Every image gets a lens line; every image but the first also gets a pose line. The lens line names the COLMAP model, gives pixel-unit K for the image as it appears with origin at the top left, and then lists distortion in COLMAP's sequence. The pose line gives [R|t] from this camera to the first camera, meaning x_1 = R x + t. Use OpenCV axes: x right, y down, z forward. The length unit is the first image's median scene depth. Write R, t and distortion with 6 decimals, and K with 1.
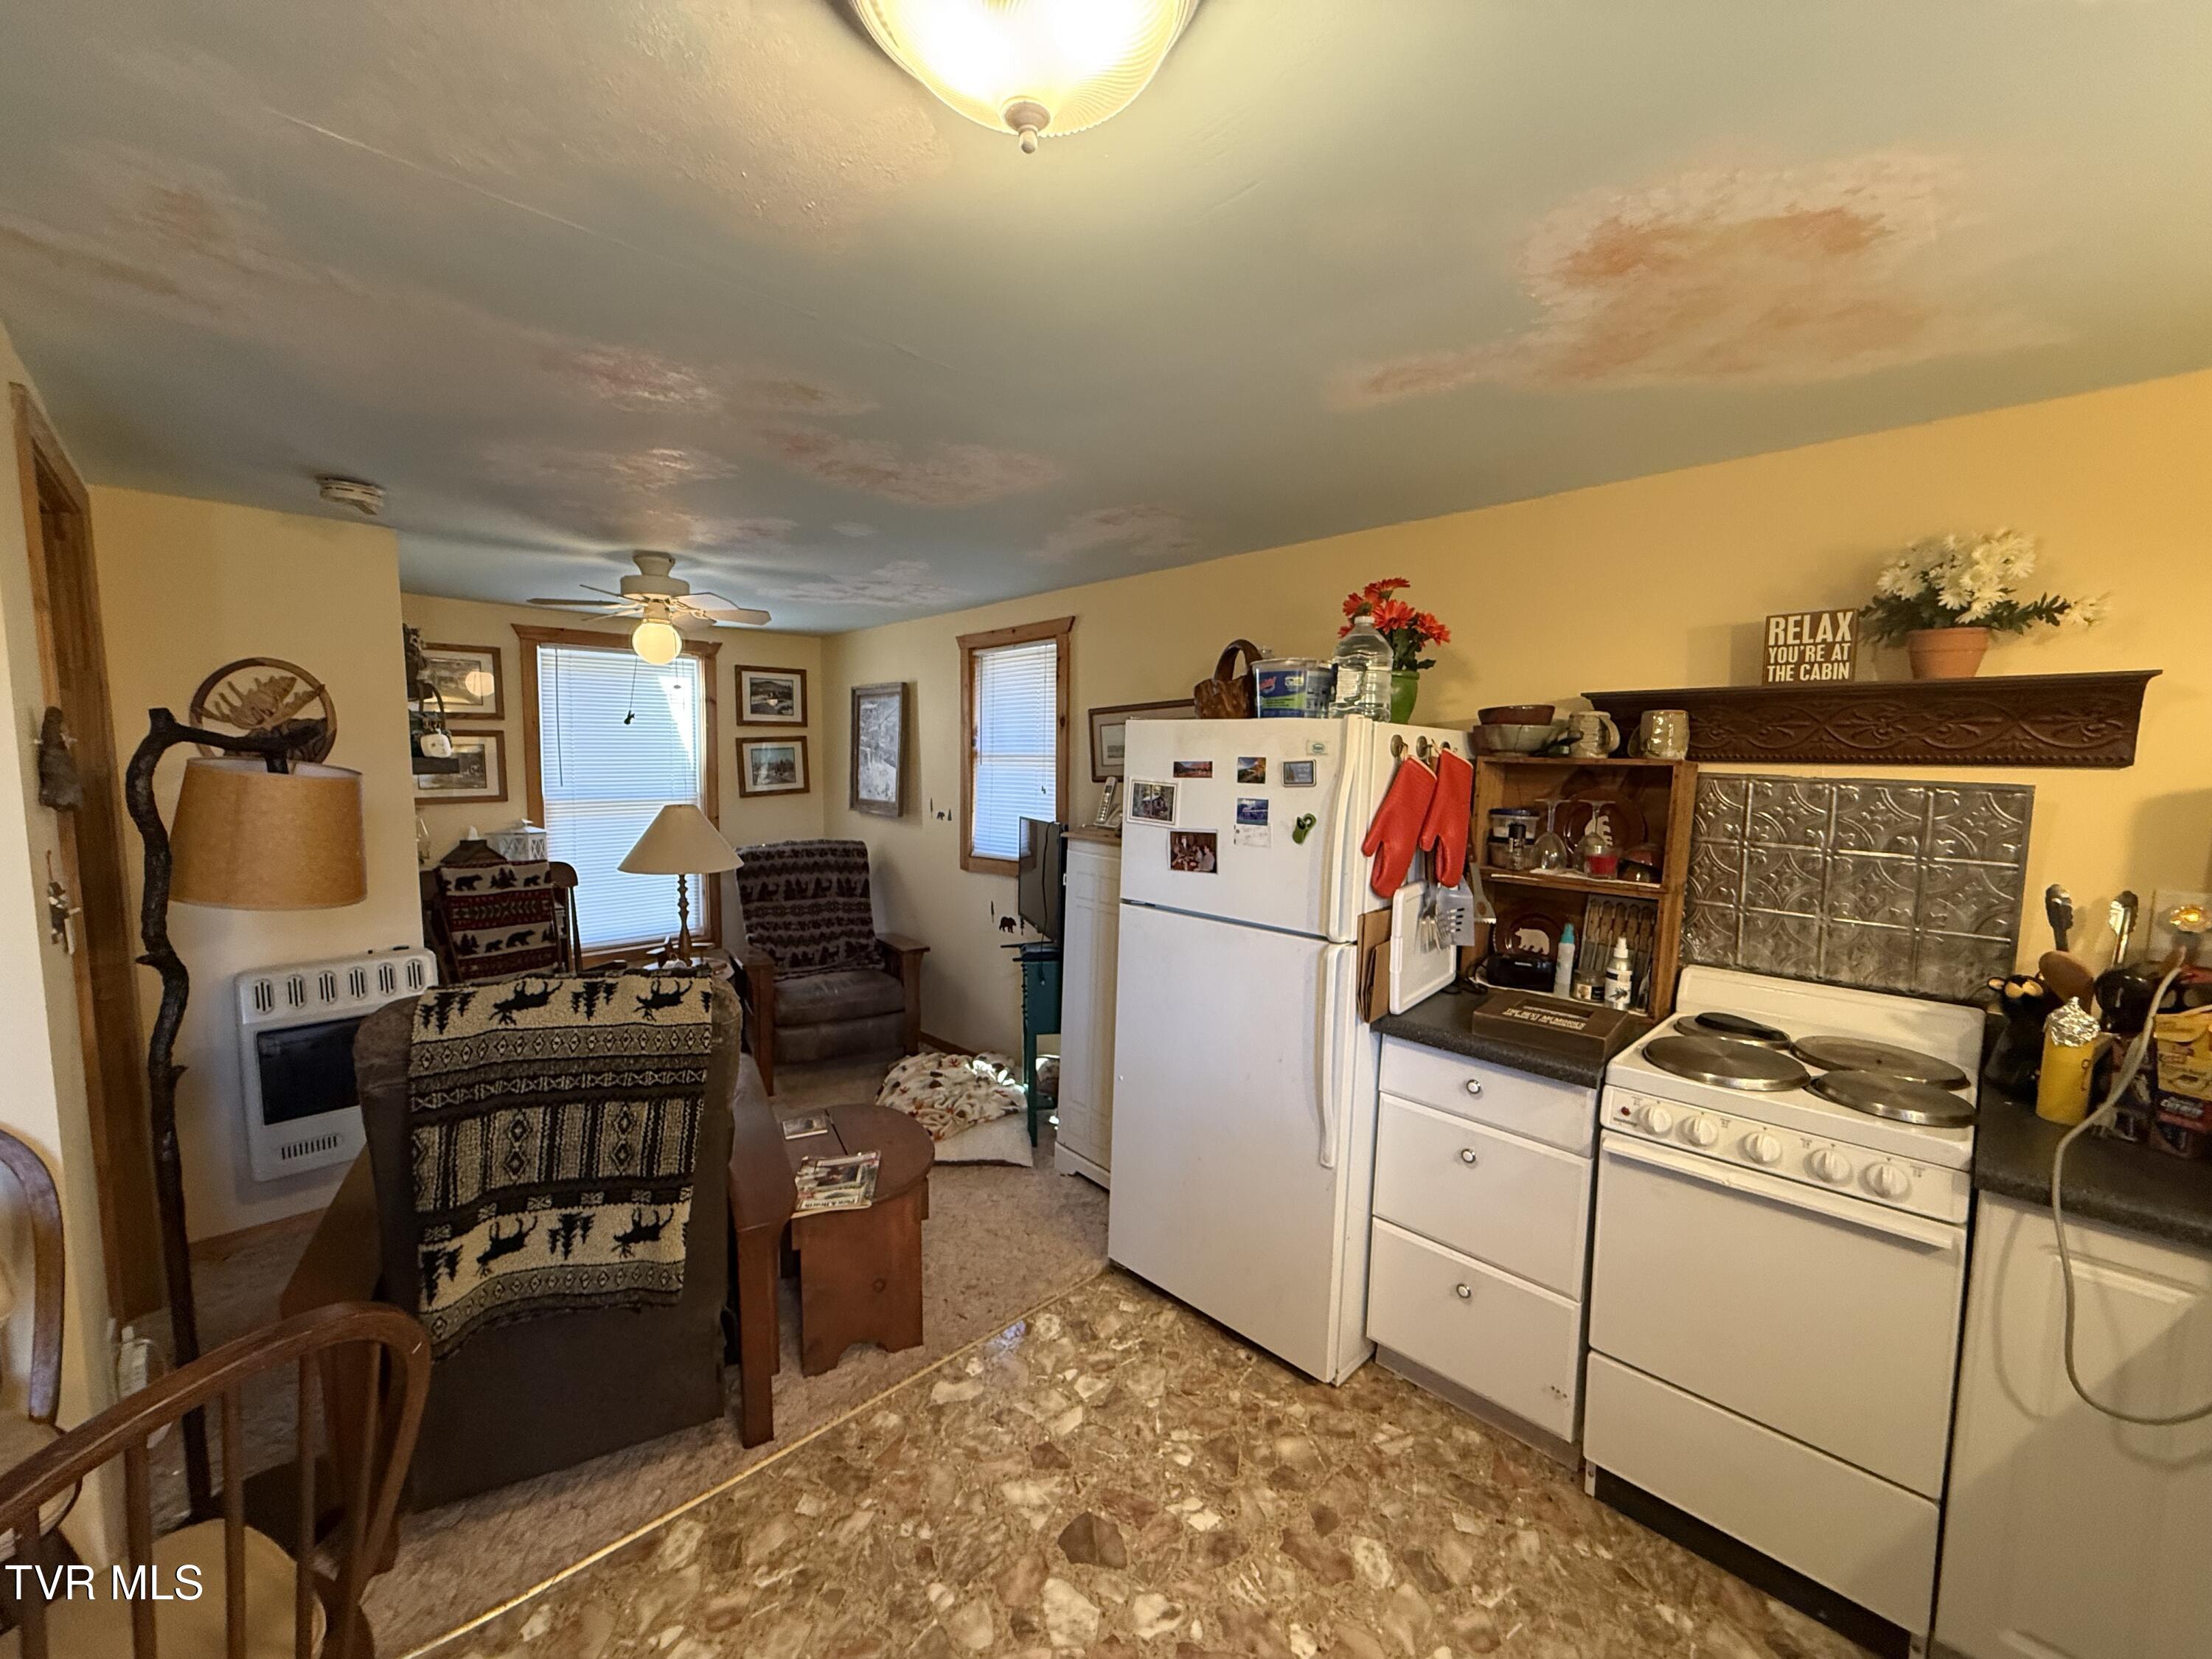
lens RADIAL K [[880.2, 0, 1099.6], [0, 880.2, 828.8], [0, 0, 1]] dist [-0.001573, 0.000706]
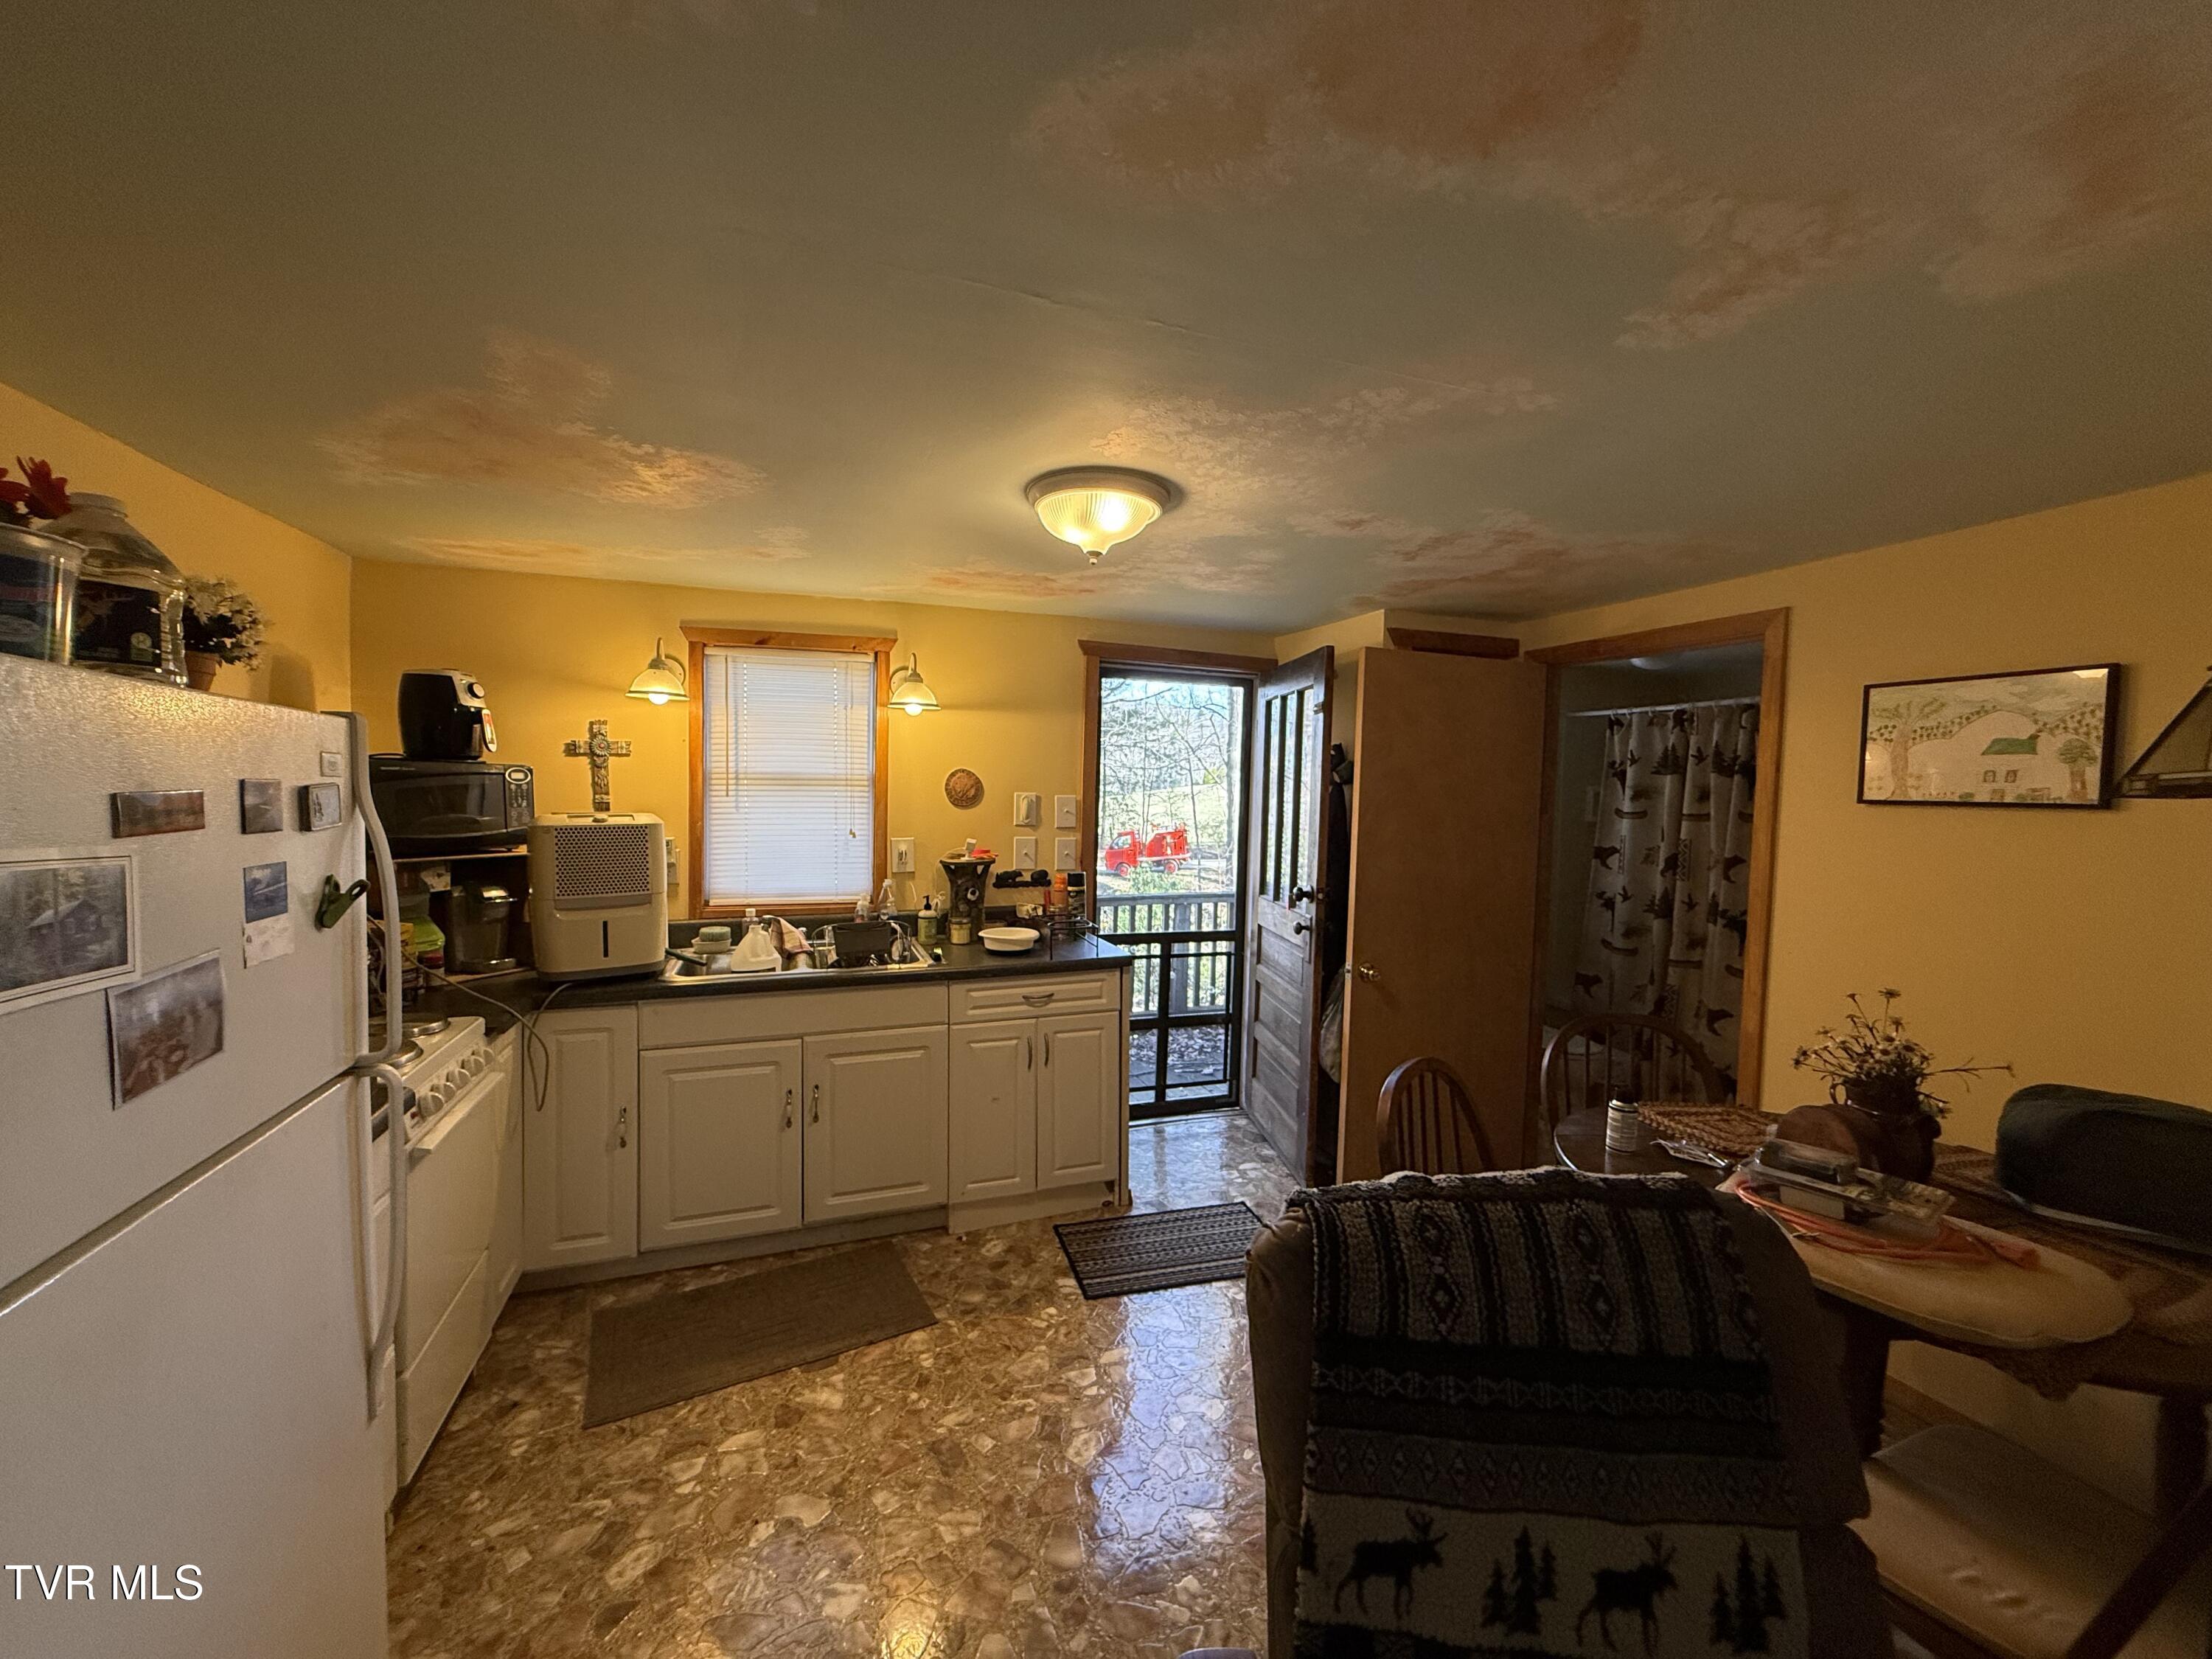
lens RADIAL K [[880.2, 0, 1093.5], [0, 880.2, 836.5], [0, 0, 1]] dist [-0.001573, 0.000706]
pose [[-0.902667, -0.051034, 0.427304, -0.561029], [0.005679, 0.991444, 0.130409, -0.139575], [-0.430303, 0.120142, -0.894654, 1.557225]]
